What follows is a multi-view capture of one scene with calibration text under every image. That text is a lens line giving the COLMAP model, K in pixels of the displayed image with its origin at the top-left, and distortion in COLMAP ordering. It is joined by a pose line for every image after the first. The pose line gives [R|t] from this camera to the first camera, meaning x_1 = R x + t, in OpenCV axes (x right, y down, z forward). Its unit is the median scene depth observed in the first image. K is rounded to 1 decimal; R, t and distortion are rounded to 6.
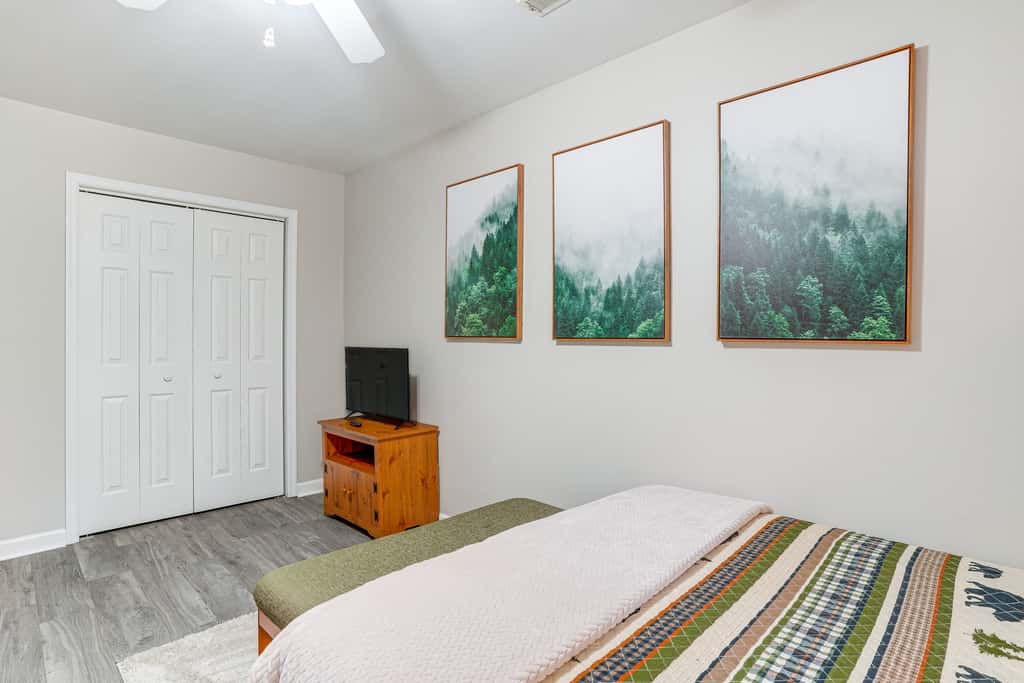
lens RADIAL K [[521.2, 0, 498.1], [0, 521.2, 345.3], [0, 0, 1]] dist [-0.071136, 0.031001]
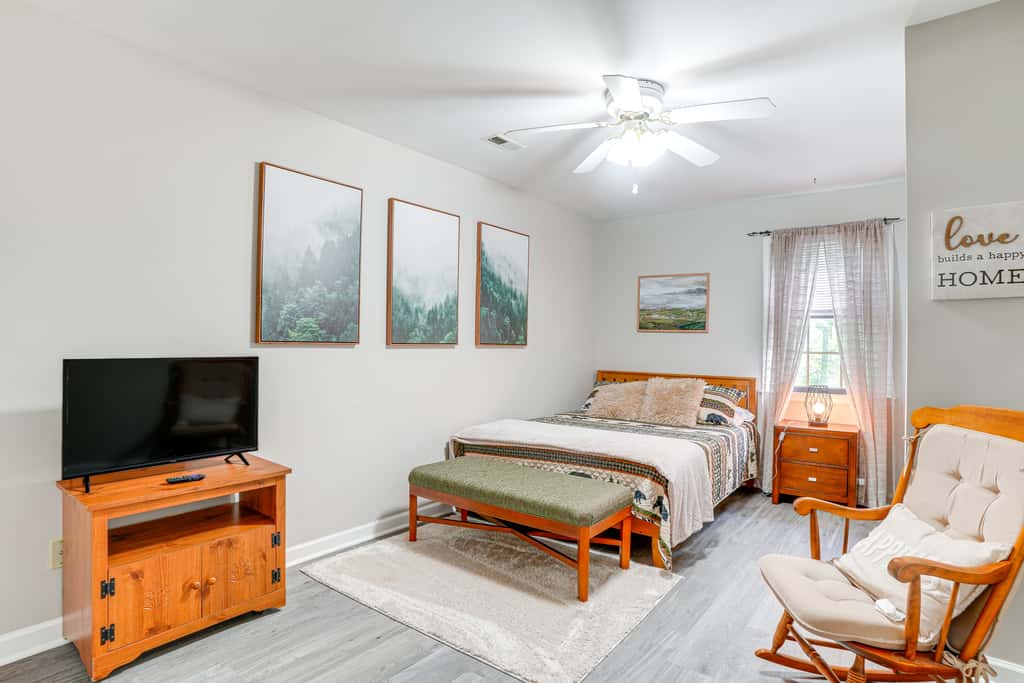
lens RADIAL K [[521.2, 0, 498.1], [0, 521.2, 345.3], [0, 0, 1]] dist [-0.071136, 0.031001]
pose [[-0.095879, -0.013278, 0.995304, -1.243418], [0.000196, 0.999911, 0.013358, -0.027358], [-0.995393, 0.001476, -0.095867, 0.907896]]
